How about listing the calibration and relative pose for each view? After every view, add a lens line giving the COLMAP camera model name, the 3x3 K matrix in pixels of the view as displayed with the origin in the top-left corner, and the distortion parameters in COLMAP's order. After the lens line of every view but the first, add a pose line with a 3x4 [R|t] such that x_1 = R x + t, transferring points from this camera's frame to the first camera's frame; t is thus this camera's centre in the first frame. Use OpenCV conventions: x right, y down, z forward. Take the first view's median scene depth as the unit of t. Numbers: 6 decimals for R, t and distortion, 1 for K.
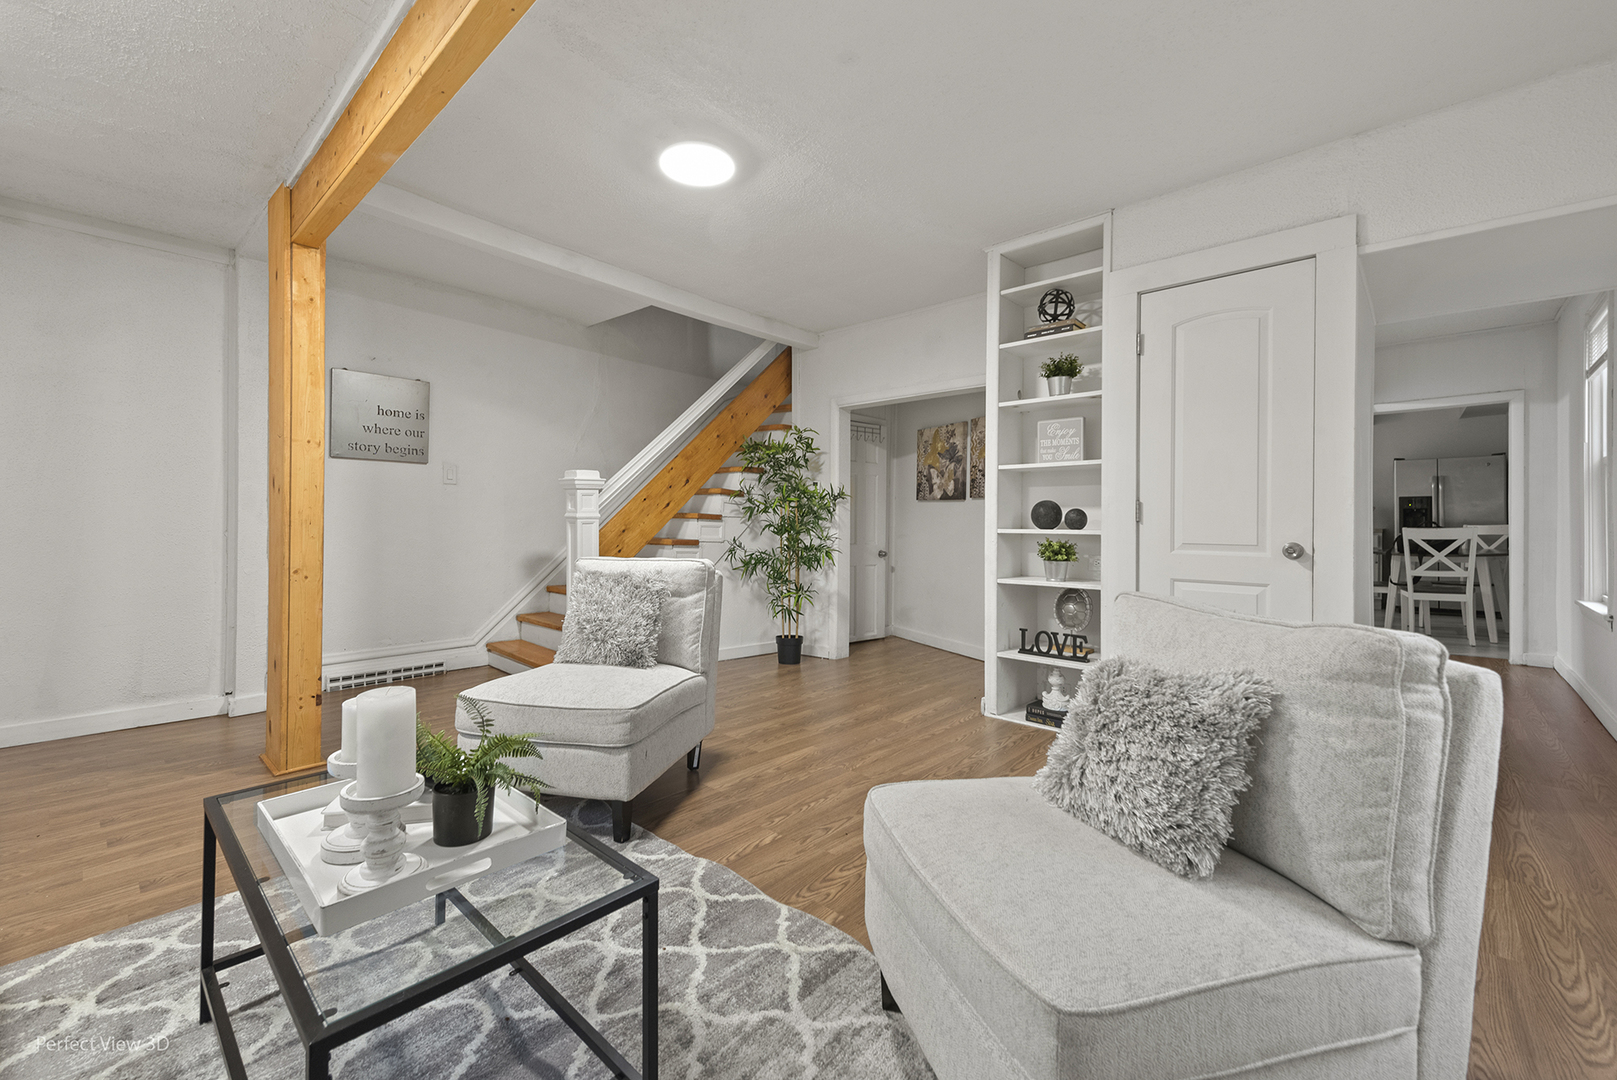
lens RADIAL K [[658.5, 0, 803.8], [0, 658.5, 516.4], [0, 0, 1]] dist [0.000981, 0.000157]
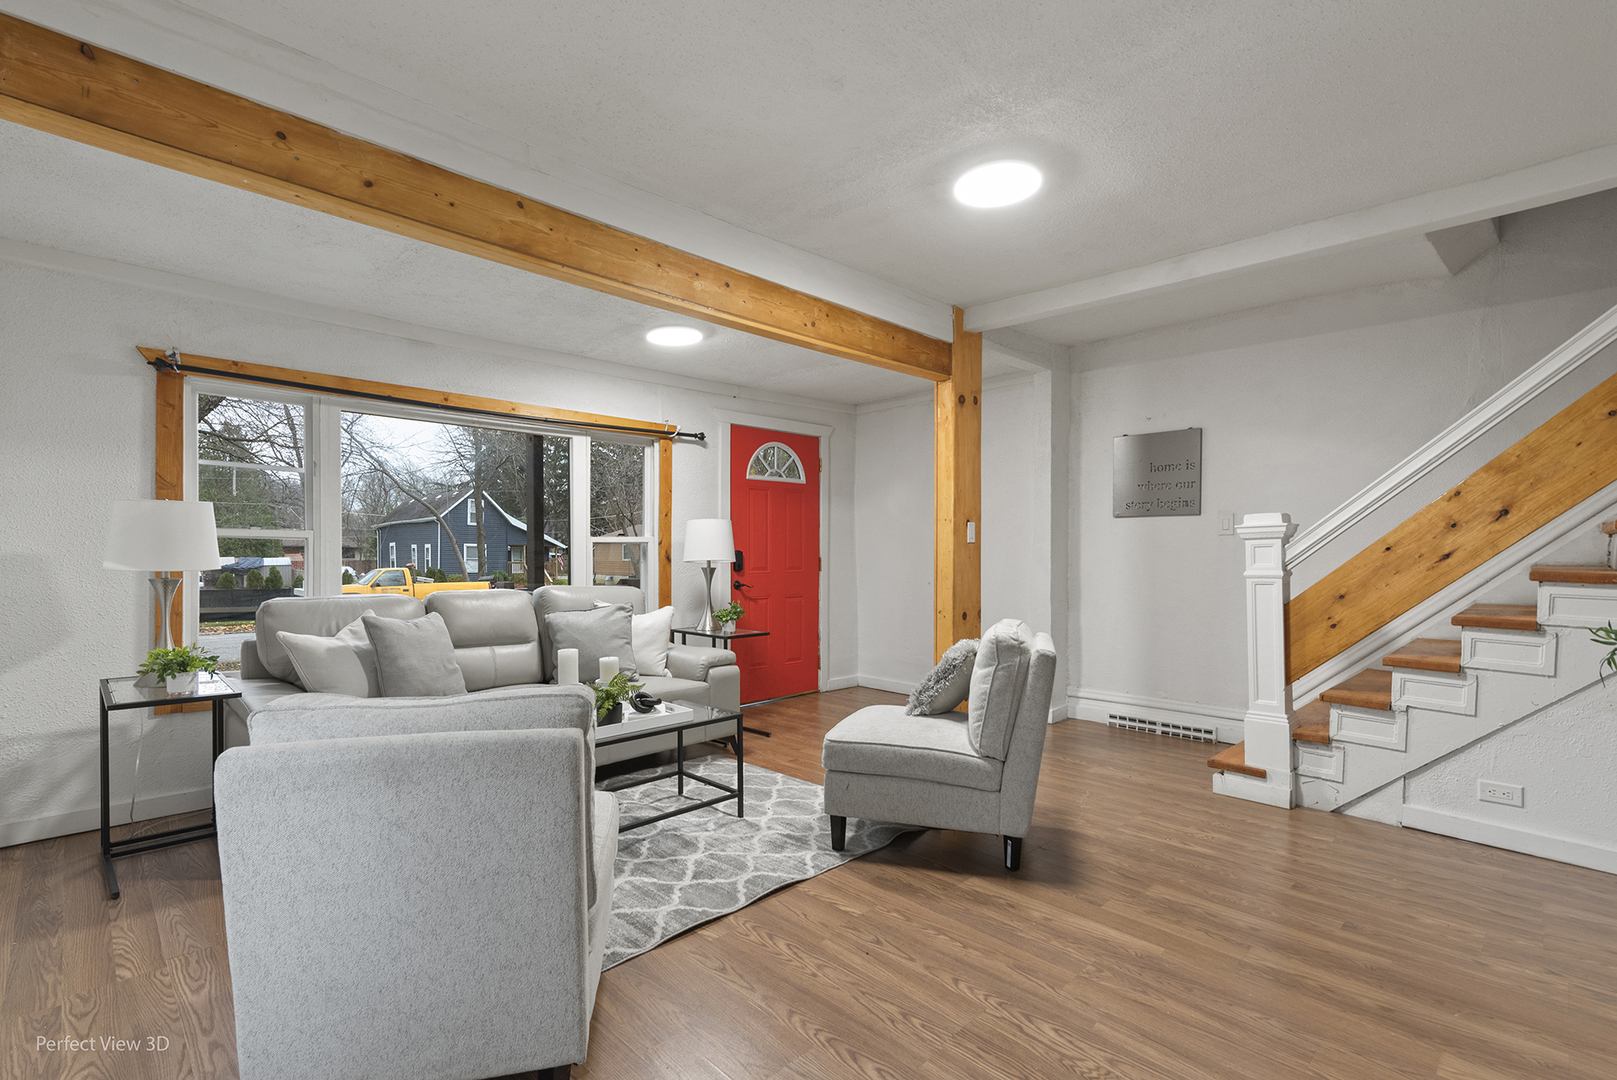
lens RADIAL K [[761.2, 0, 804.2], [0, 761.2, 559.4], [0, 0, 1]] dist [0.017357, -0.000006]
pose [[-0.058173, 0.001080, -0.998306, 0.786225], [0.006199, 0.999981, 0.000721, -0.029239], [0.998287, -0.006147, -0.058178, 0.713248]]
